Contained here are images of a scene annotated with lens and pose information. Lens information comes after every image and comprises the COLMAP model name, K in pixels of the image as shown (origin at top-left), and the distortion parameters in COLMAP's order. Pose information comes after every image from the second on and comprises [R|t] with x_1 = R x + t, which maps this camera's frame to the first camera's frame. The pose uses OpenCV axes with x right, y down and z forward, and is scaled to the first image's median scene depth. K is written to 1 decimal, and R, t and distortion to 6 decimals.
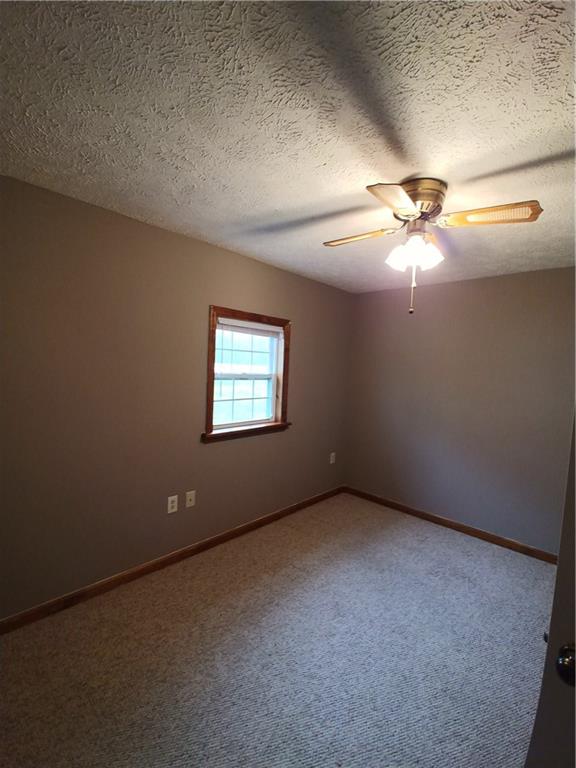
lens RADIAL K [[332.4, 0, 287.1], [0, 332.4, 387.3], [0, 0, 1]] dist [-0.021684, 0.000999]
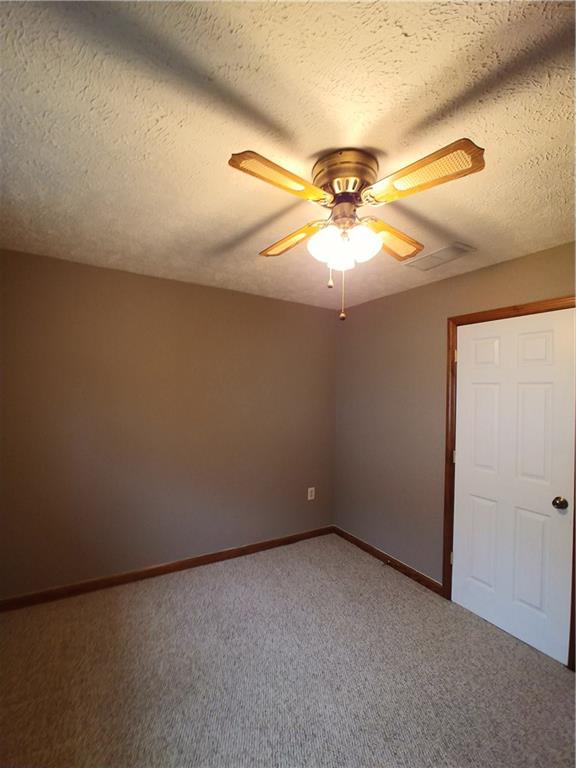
lens RADIAL K [[332.4, 0, 287.8], [0, 332.4, 384.8], [0, 0, 1]] dist [-0.021684, 0.000999]
pose [[0.276319, -0.028452, 0.960645, -0.237602], [0.047993, 0.998723, 0.015775, -0.051542], [-0.959867, 0.041746, 0.277332, 0.520636]]
